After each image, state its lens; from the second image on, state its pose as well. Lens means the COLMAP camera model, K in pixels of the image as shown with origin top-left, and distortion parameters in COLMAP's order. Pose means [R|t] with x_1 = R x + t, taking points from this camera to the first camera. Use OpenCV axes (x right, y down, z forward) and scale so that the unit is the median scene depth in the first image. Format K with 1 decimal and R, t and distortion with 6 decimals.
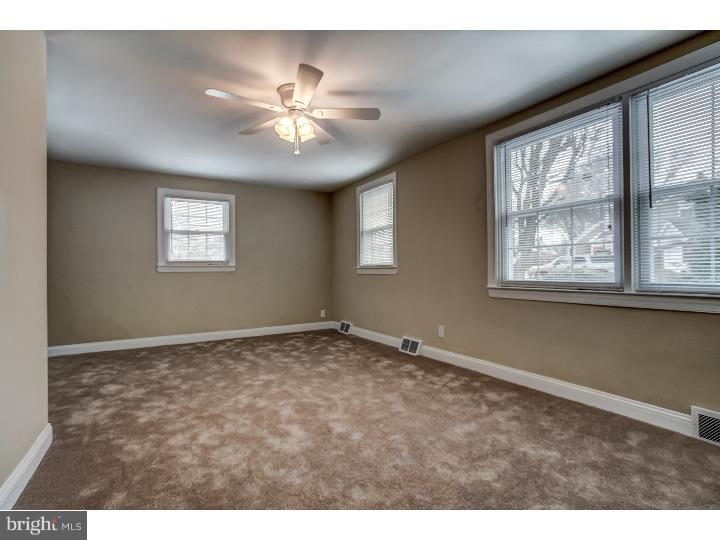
lens RADIAL K [[324.2, 0, 359.0], [0, 324.2, 268.1], [0, 0, 1]] dist [-0.058515, 0.025203]
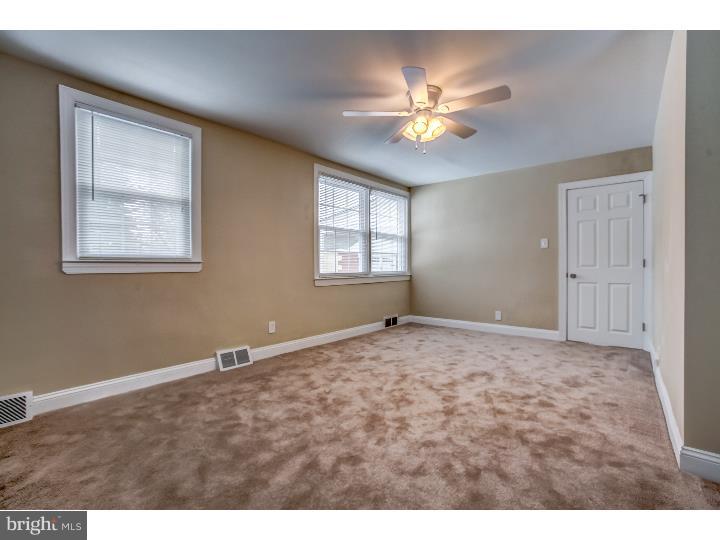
lens RADIAL K [[324.2, 0, 359.0], [0, 324.2, 268.1], [0, 0, 1]] dist [-0.058515, 0.025203]
pose [[-0.271986, 0.011669, 0.962231, -0.735774], [0.008451, 0.999917, -0.009738, 0.024412], [-0.962264, 0.005483, -0.272062, 0.954659]]
